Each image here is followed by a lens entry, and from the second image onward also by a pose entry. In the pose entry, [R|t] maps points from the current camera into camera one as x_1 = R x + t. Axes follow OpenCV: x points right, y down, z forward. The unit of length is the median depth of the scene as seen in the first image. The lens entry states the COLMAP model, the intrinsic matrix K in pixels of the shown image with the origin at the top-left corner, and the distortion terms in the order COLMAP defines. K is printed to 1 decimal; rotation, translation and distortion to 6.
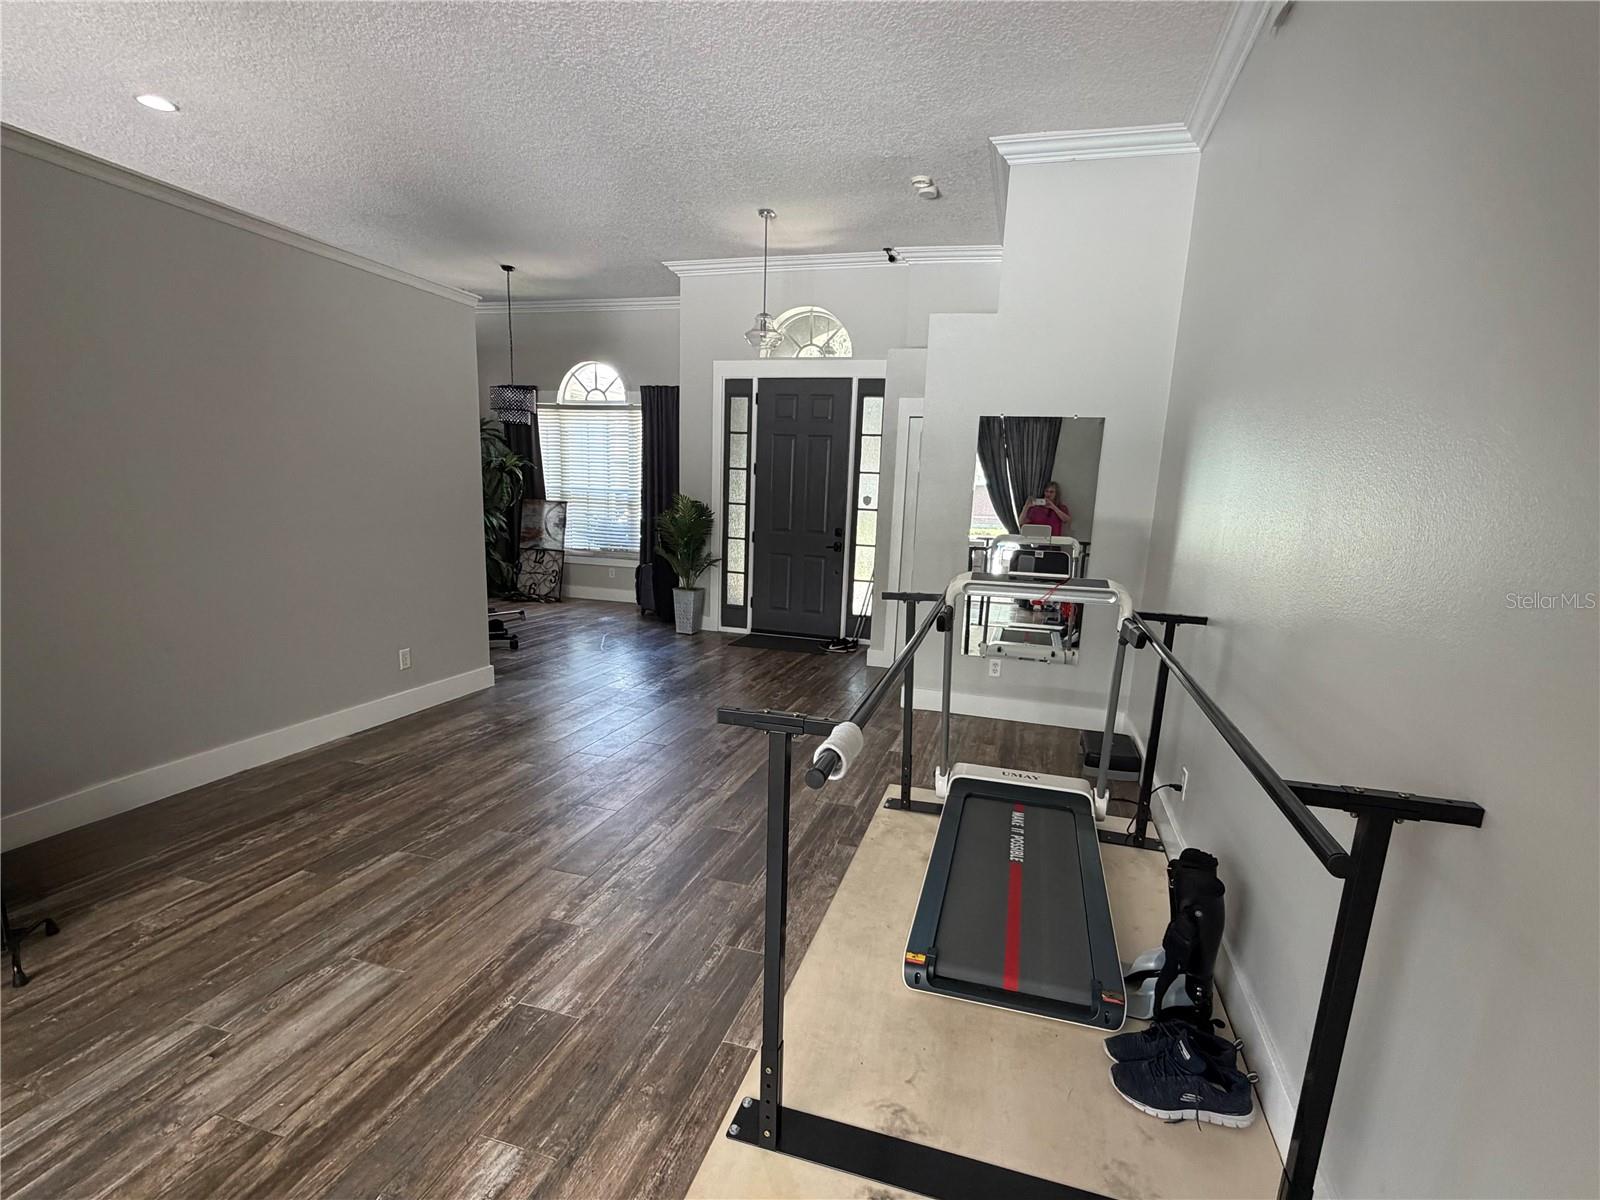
lens RADIAL K [[749.2, 0, 816.1], [0, 749.2, 643.0], [0, 0, 1]] dist [-0.000310, -0.000361]
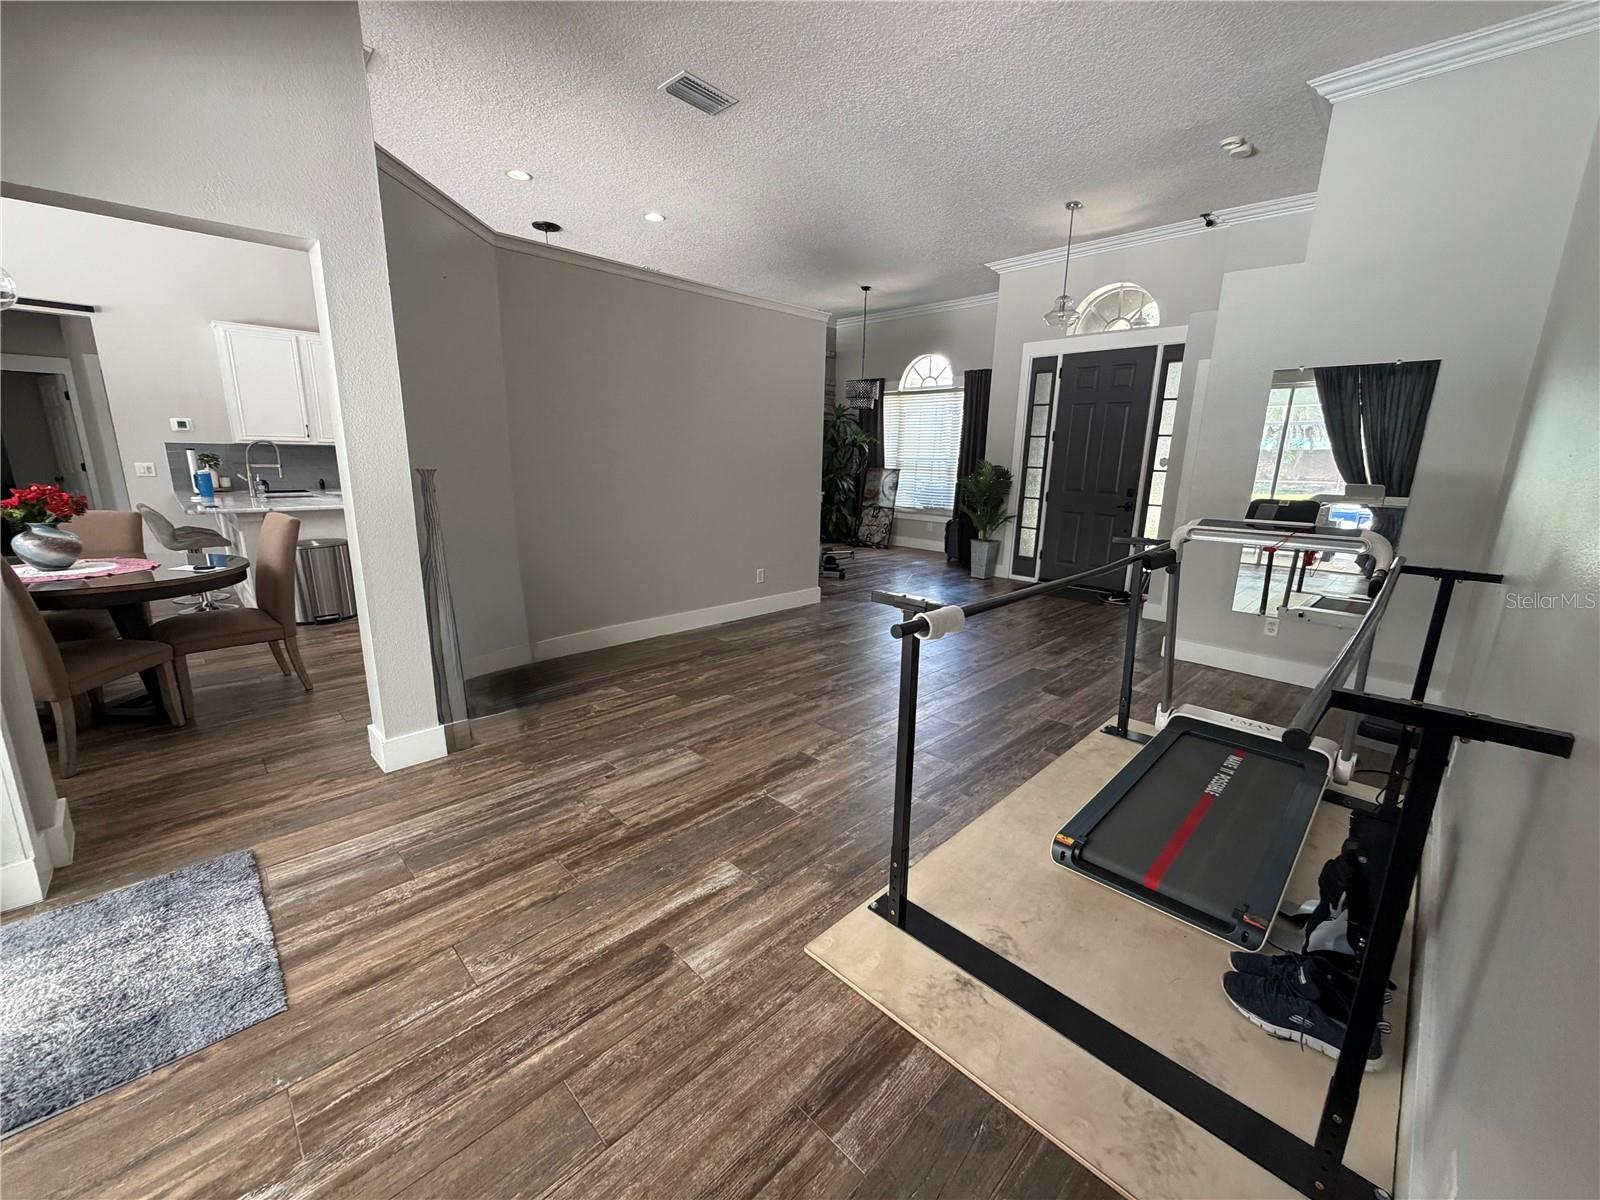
lens RADIAL K [[640.7, 0, 800.4], [0, 640.7, 602.3], [0, 0, 1]] dist [-0.000705, -0.000257]
pose [[0.873980, 0.086220, -0.478253, 0.144169], [-0.081363, 0.996205, 0.030911, 0.036613], [0.479103, 0.011896, 0.877678, -0.050561]]
